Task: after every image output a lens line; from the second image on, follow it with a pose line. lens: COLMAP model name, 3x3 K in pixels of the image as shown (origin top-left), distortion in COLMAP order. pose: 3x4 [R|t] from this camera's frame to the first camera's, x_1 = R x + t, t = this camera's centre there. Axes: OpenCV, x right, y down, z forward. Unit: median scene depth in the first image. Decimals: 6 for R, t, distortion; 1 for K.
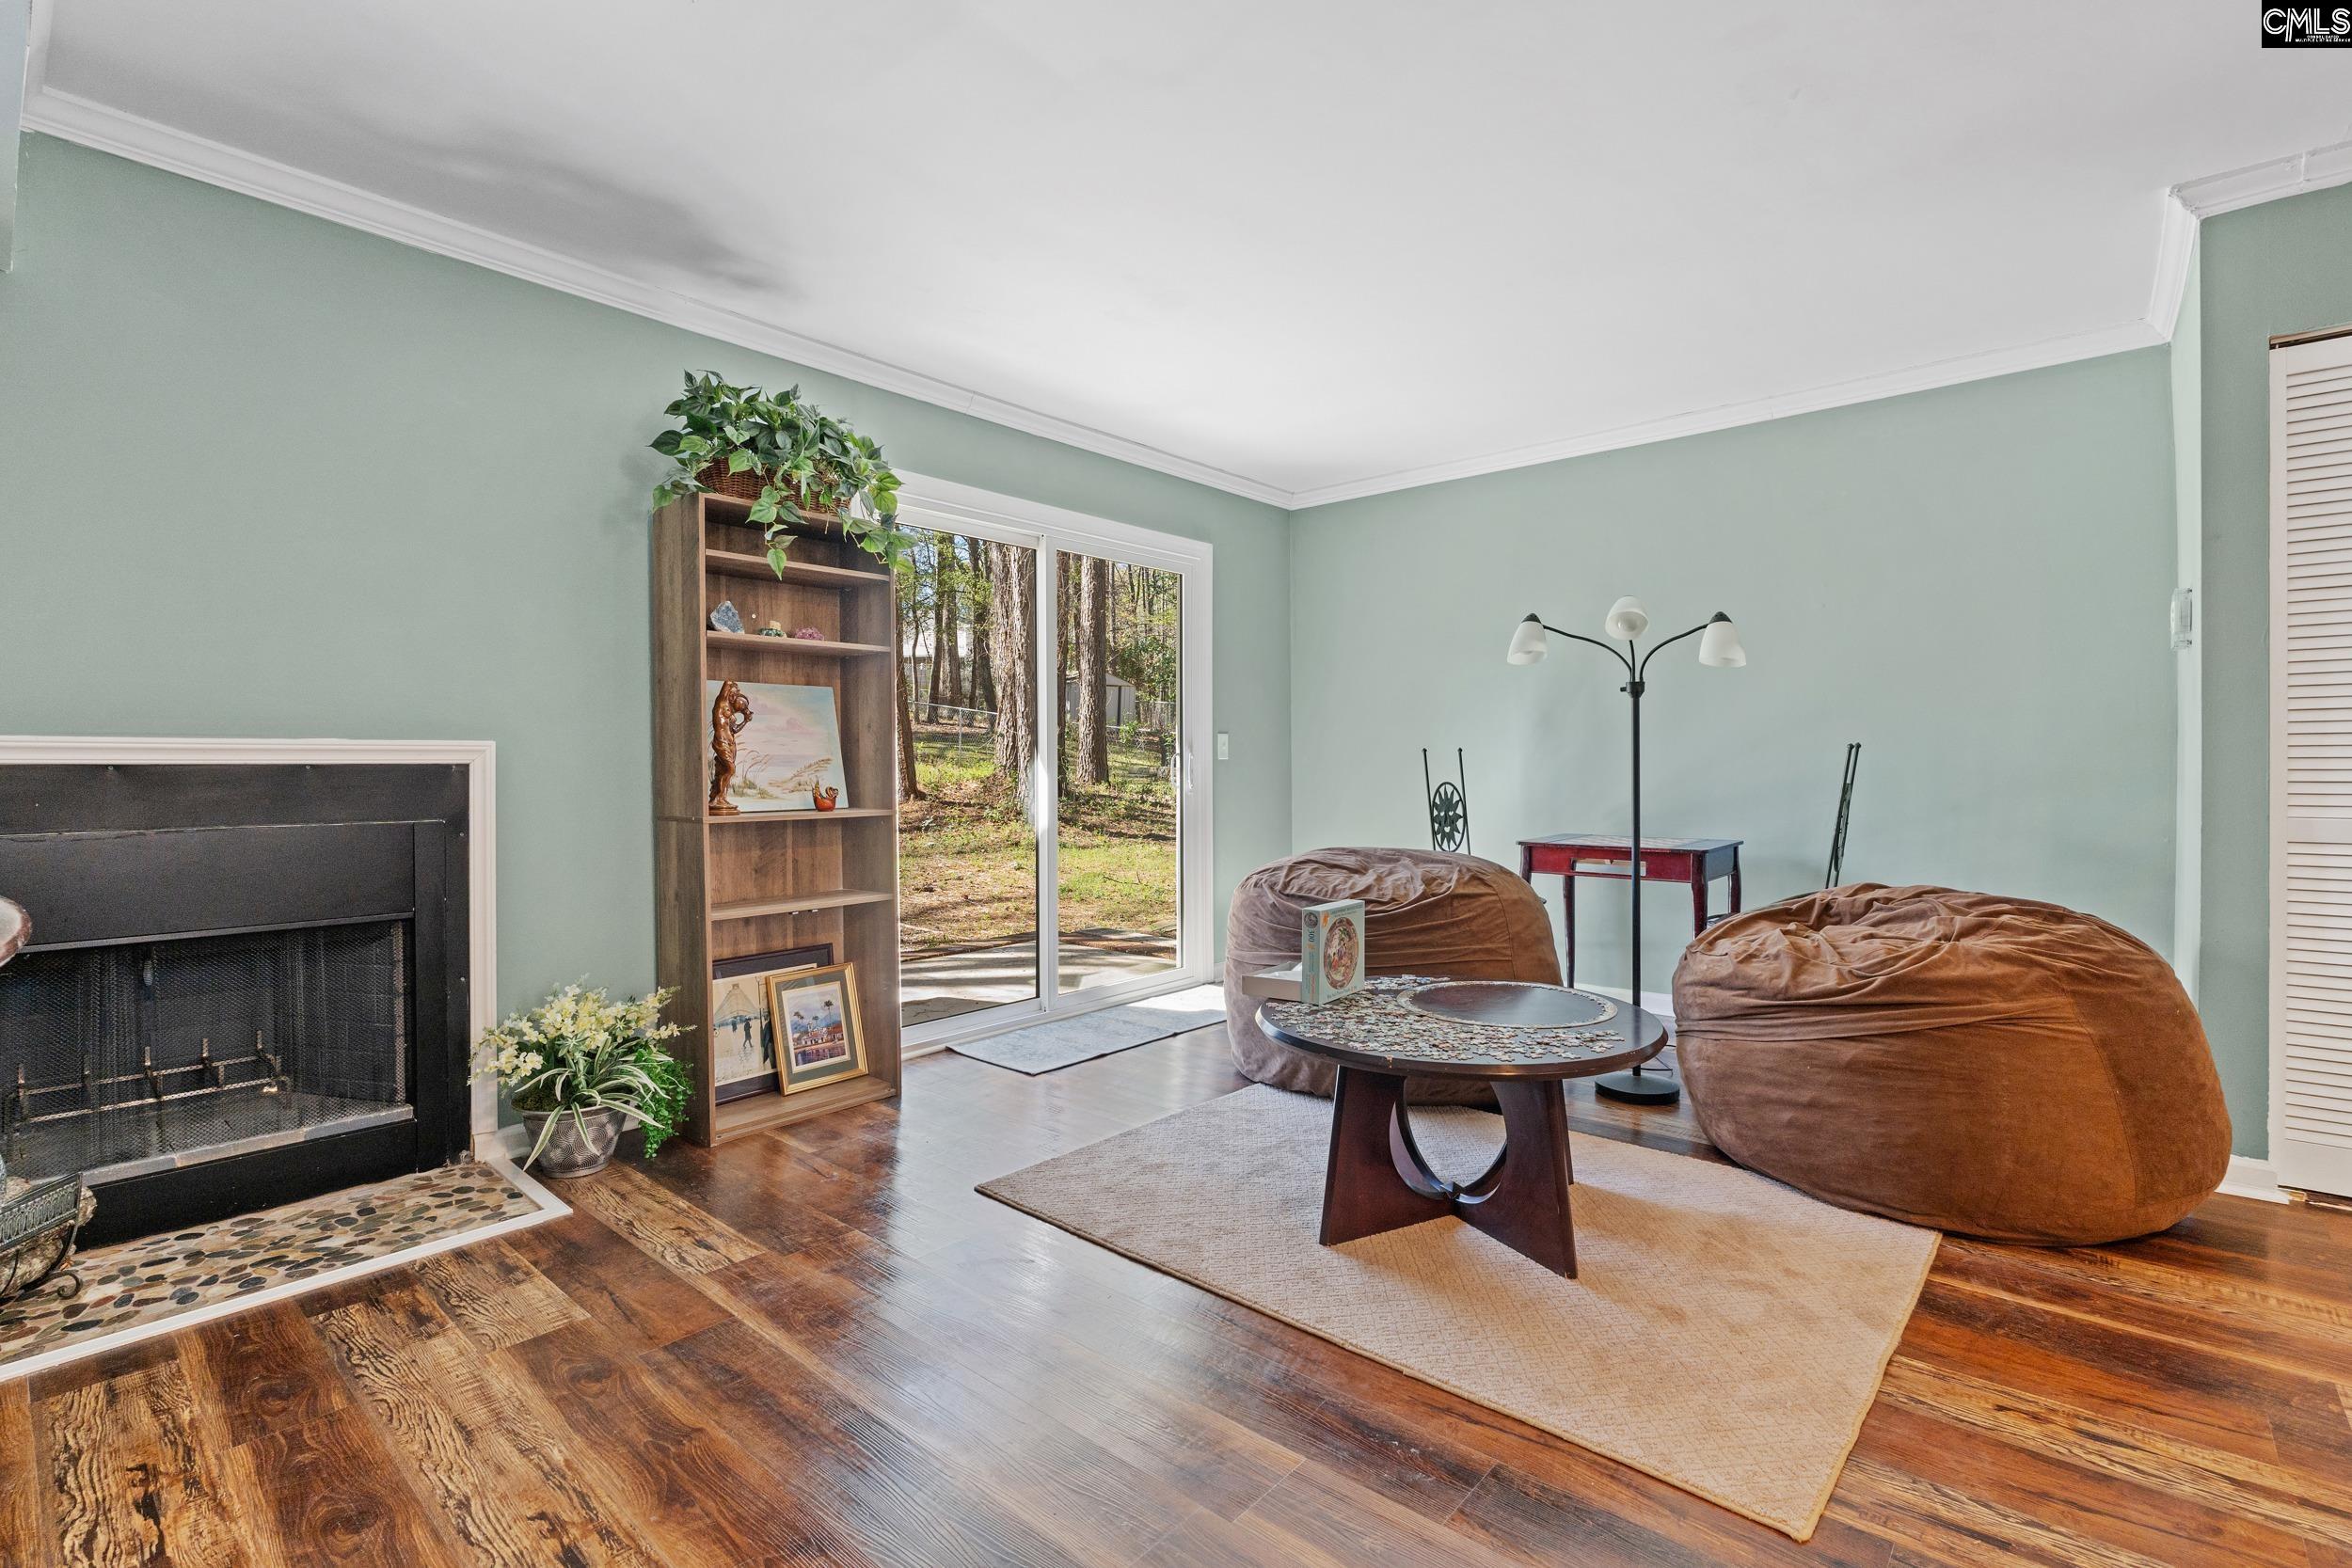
lens RADIAL K [[1063.9, 0, 1171.2], [0, 1063.9, 755.1], [0, 0, 1]] dist [-0.010290, 0.000885]
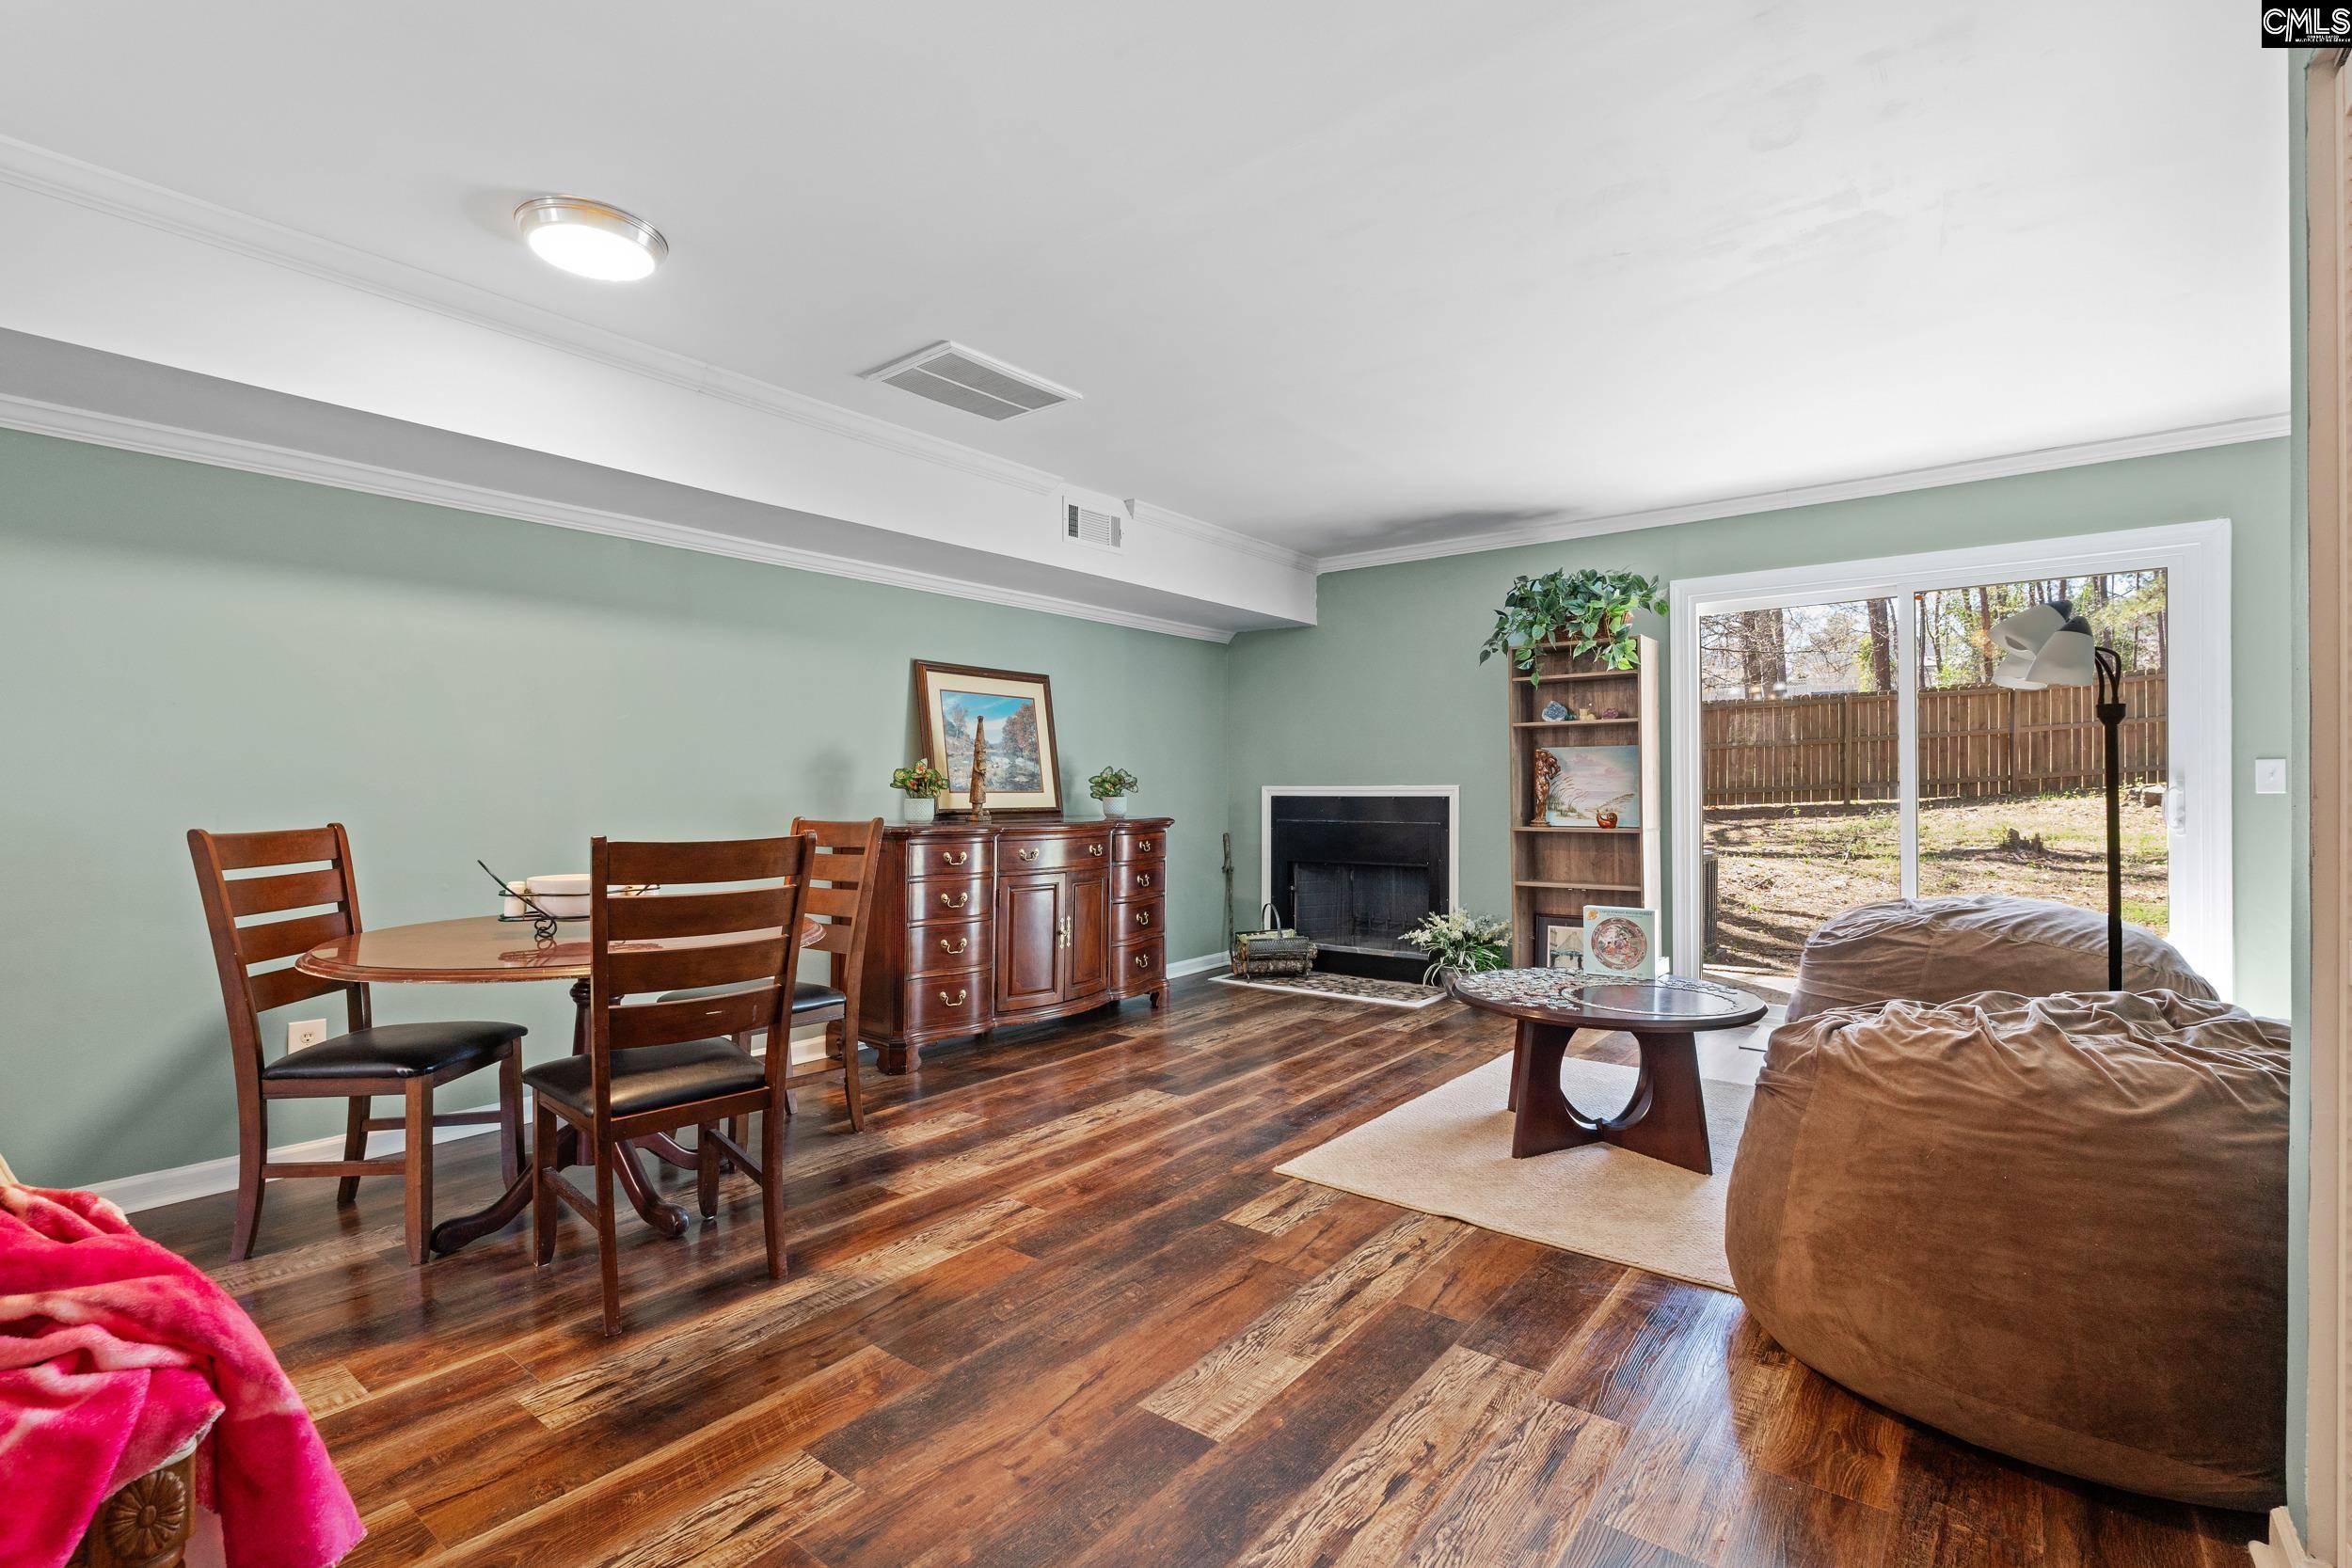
lens RADIAL K [[1118.7, 0, 1221.2], [0, 1118.7, 775.5], [0, 0, 1]] dist [0.001251, -0.000029]
pose [[0.089619, -0.008852, -0.995937, 1.472056], [0.009545, 0.999922, -0.008029, -0.019148], [0.995930, -0.008786, 0.089697, 0.361156]]
